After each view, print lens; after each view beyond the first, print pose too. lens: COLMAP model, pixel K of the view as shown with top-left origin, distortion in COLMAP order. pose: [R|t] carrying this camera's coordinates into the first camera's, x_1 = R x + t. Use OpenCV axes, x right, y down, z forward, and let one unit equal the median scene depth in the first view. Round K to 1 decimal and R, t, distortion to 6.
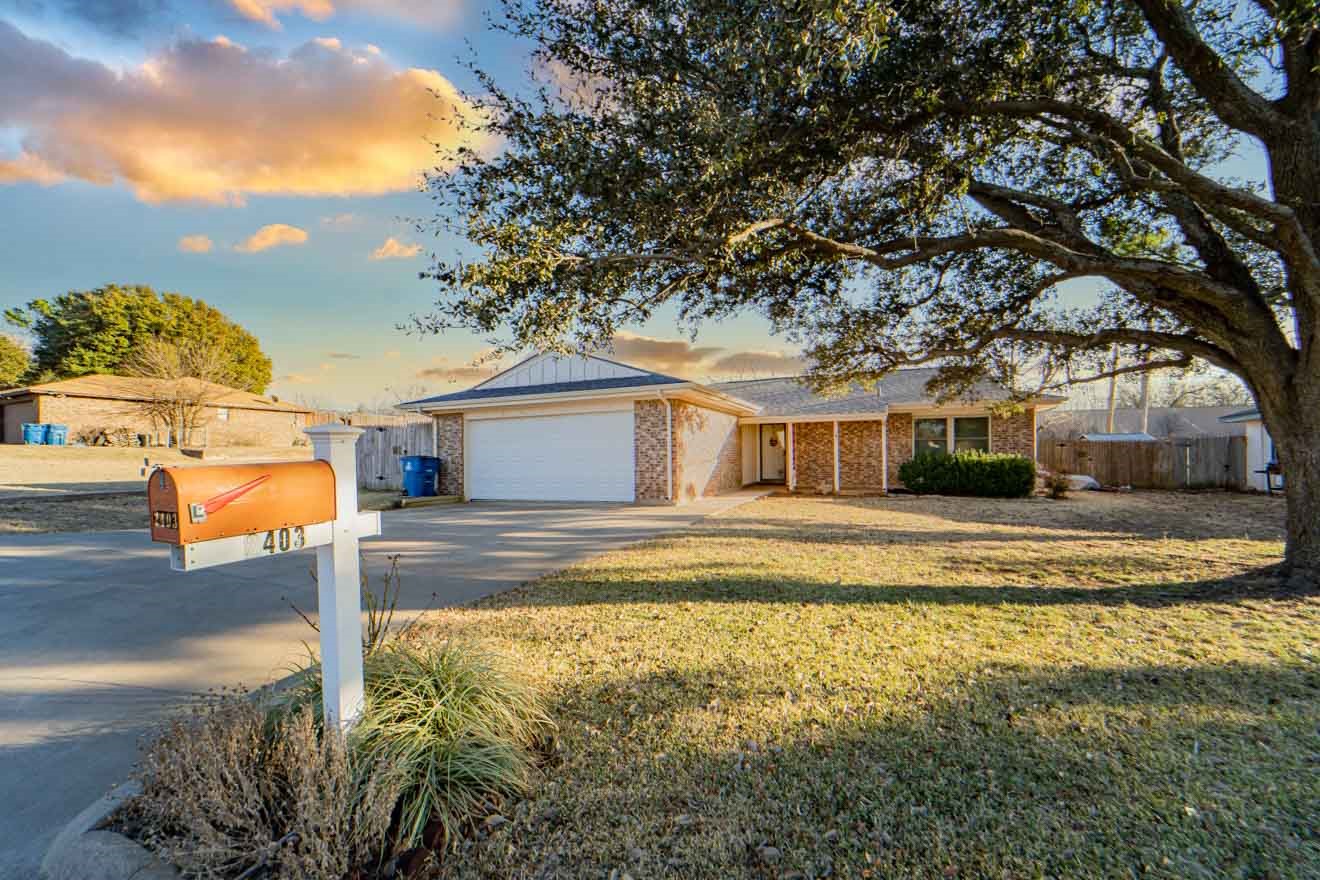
lens RADIAL K [[549.5, 0, 665.9], [0, 549.5, 438.9], [0, 0, 1]] dist [-0.025484, -0.000297]
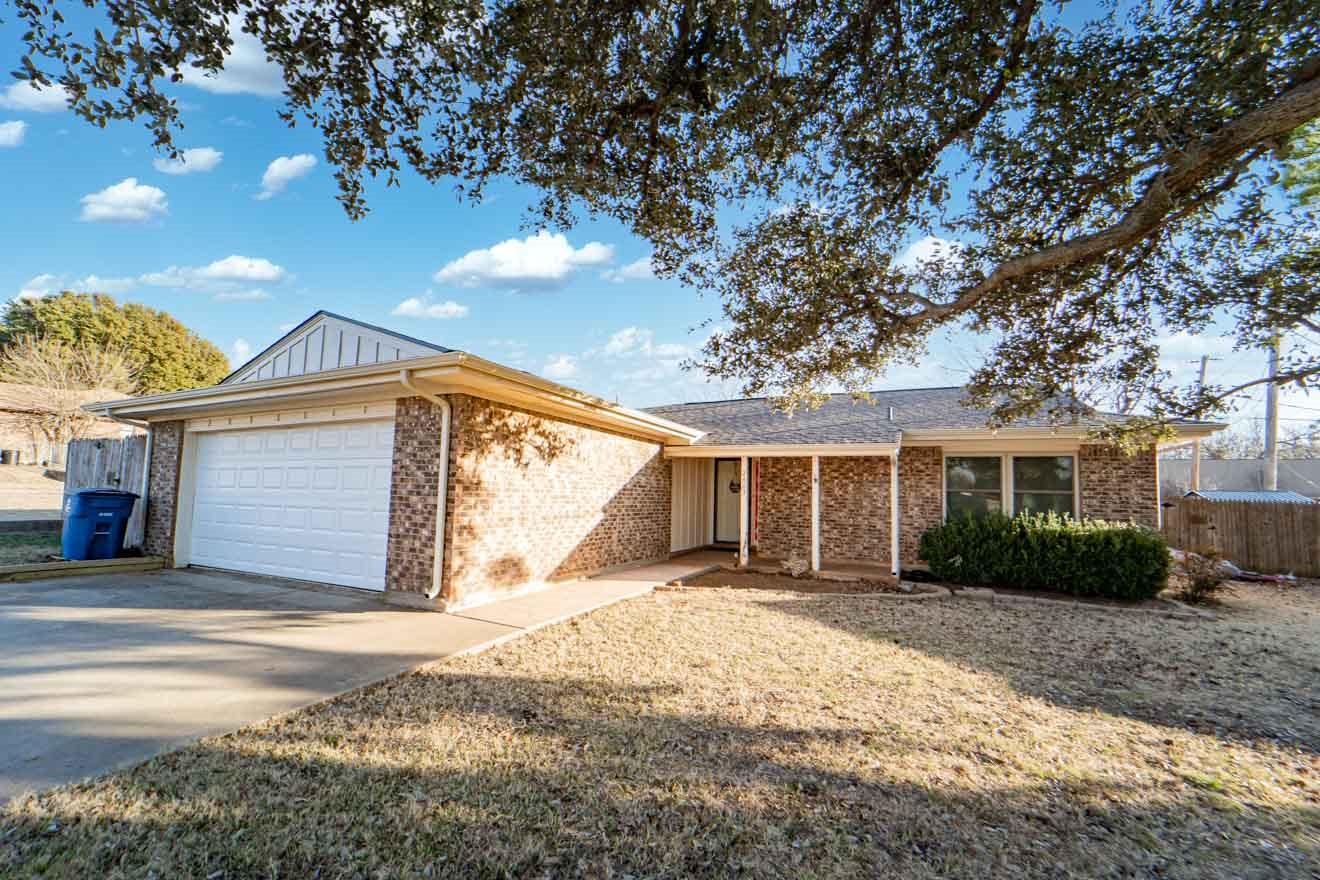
lens RADIAL K [[549.5, 0, 665.9], [0, 549.5, 438.9], [0, 0, 1]] dist [-0.025484, -0.000297]
pose [[0.998424, 0.030152, -0.047322, 0.175180], [-0.033484, 0.996894, -0.071283, -0.002247], [0.045026, 0.072755, 0.996333, 0.387058]]
